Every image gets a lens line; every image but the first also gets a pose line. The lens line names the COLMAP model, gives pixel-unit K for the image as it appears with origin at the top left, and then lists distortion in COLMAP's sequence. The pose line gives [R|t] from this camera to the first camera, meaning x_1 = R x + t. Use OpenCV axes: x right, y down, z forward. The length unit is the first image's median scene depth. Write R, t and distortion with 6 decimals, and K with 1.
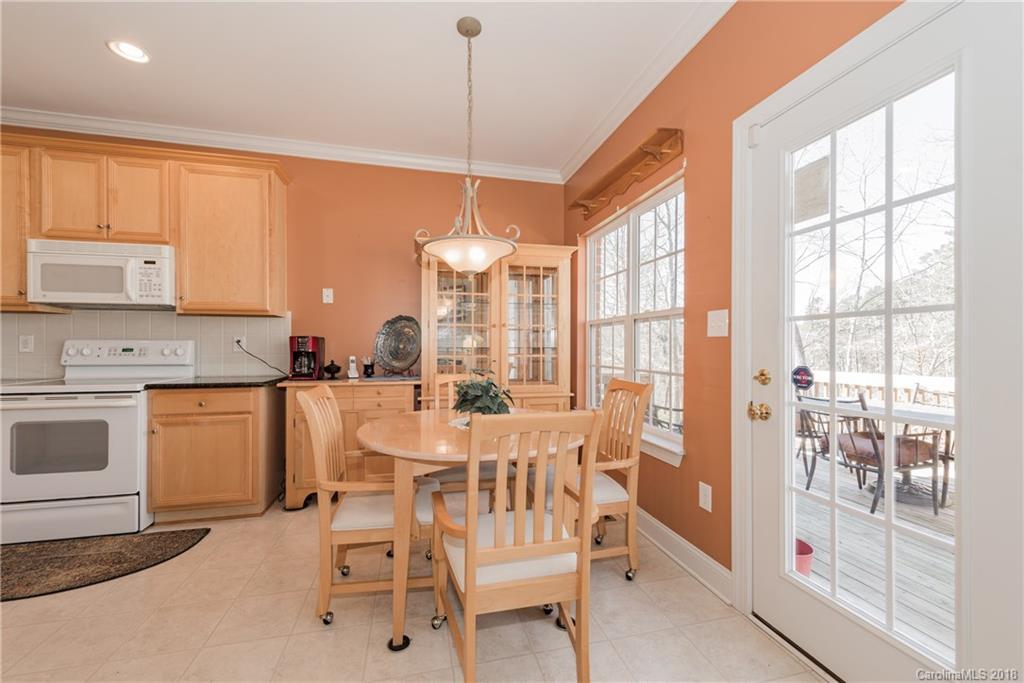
lens RADIAL K [[405.1, 0, 507.5], [0, 405.1, 346.2], [0, 0, 1]] dist [0.011807, -0.005139]
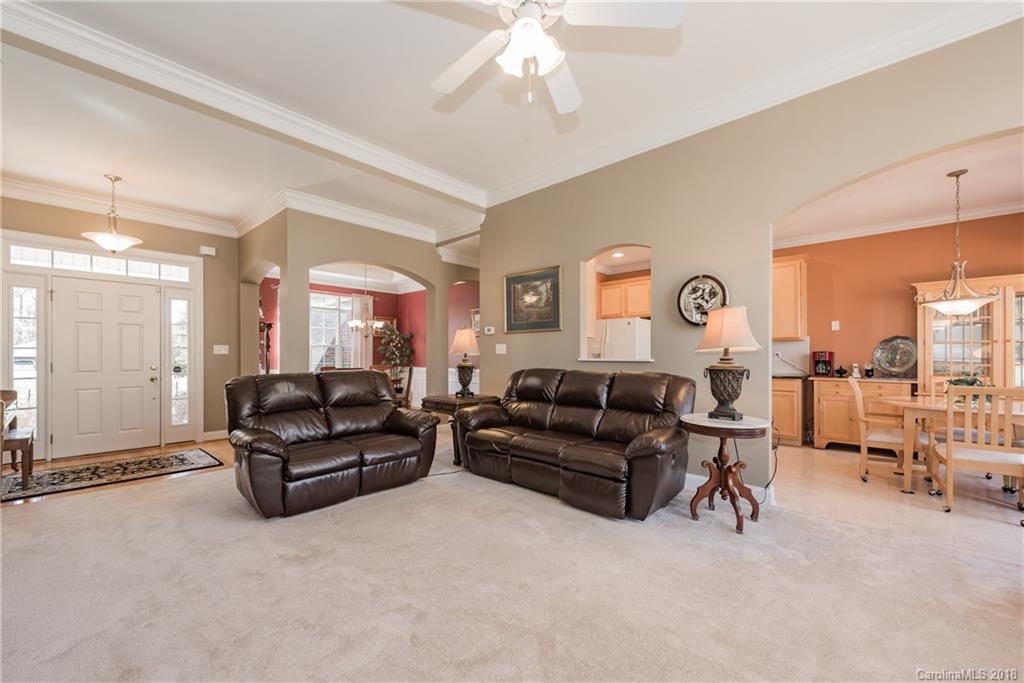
lens RADIAL K [[405.1, 0, 513.0], [0, 405.1, 353.3], [0, 0, 1]] dist [0.011807, -0.005139]
pose [[0.558921, -0.005668, -0.829202, 0.198655], [0.000971, 0.999980, -0.006181, -0.007226], [0.829221, 0.002650, 0.558915, -1.068841]]
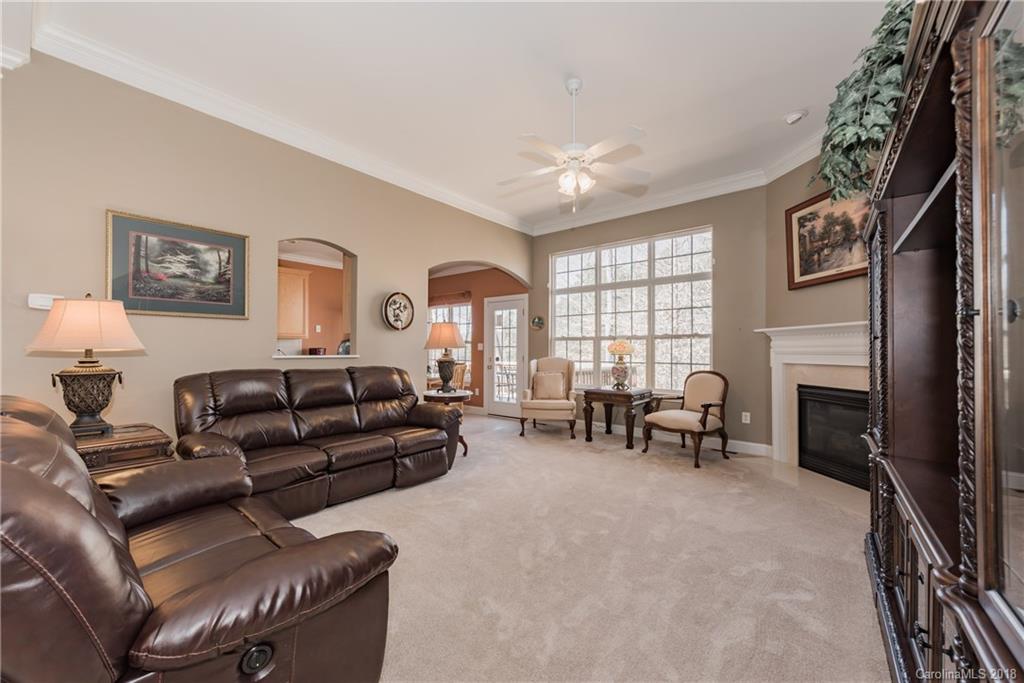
lens RADIAL K [[405.1, 0, 496.5], [0, 405.1, 347.5], [0, 0, 1]] dist [0.011807, -0.005139]
pose [[0.814147, 0.005761, 0.580630, -1.029838], [-0.002180, 0.999974, -0.006865, -0.015791], [-0.580654, 0.004323, 0.814139, -1.443678]]
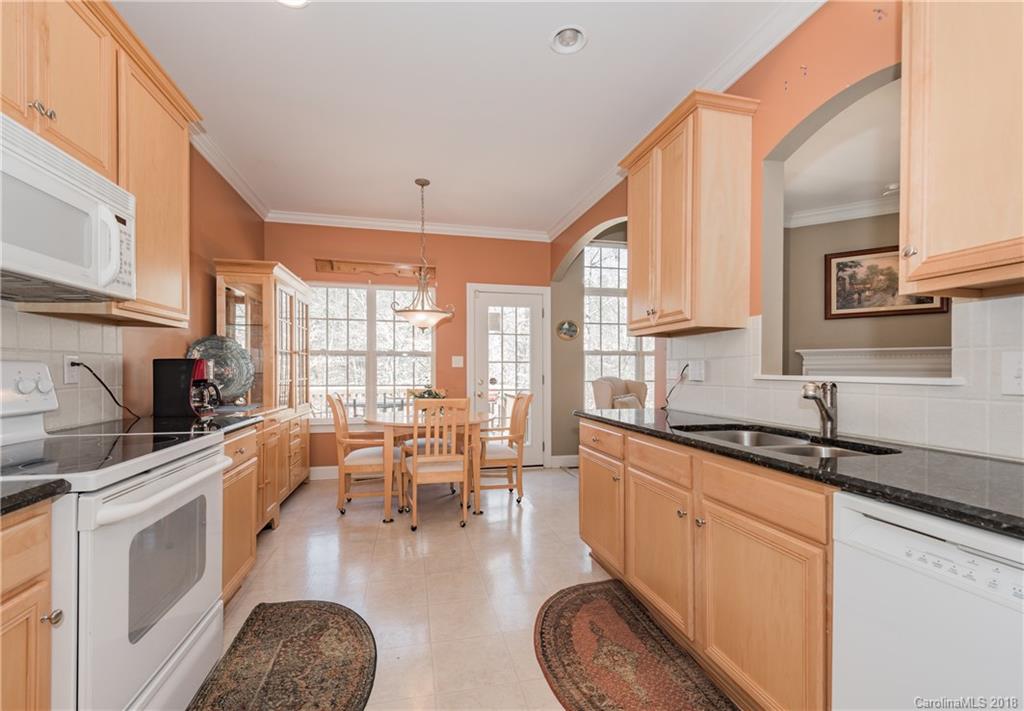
lens RADIAL K [[440.7, 0, 504.6], [0, 440.7, 370.1], [0, 0, 1]] dist [0.003455, 0.000385]
pose [[0.024610, 0.000312, 0.999697, -1.319841], [-0.001909, 0.999998, -0.000265, -0.004867], [-0.999695, -0.001902, 0.024611, 0.424025]]
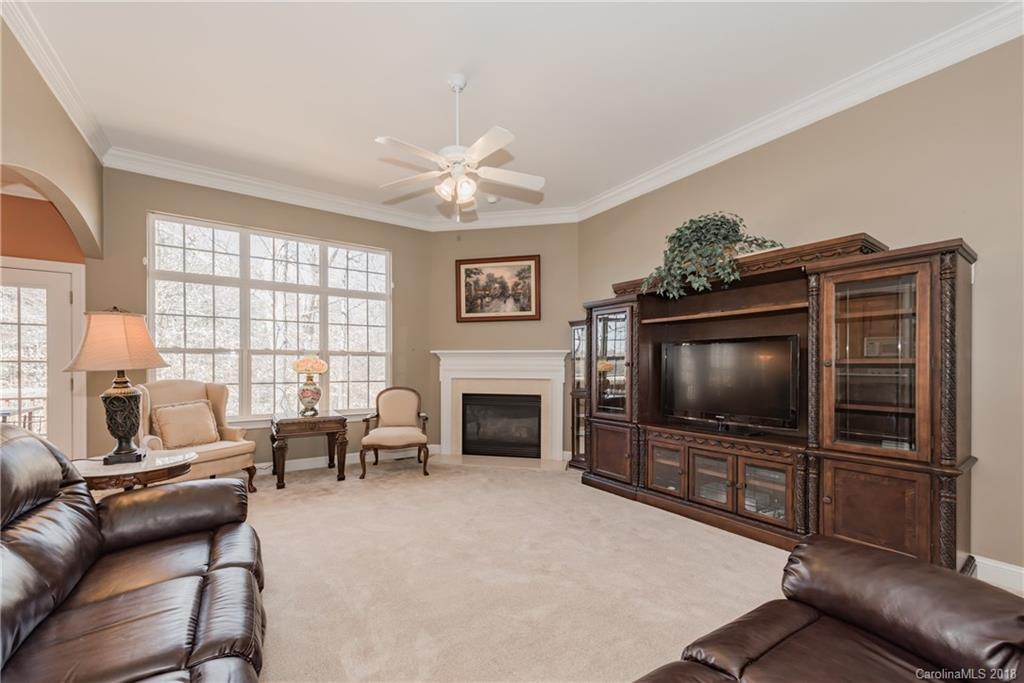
lens RADIAL K [[405.1, 0, 516.3], [0, 405.1, 372.3], [0, 0, 1]] dist [0.011807, -0.005139]
pose [[-0.344537, -0.018456, 0.938591, -1.205941], [-0.004479, 0.999828, 0.018016, -0.032901], [-0.938762, 0.002003, -0.344561, -0.517283]]
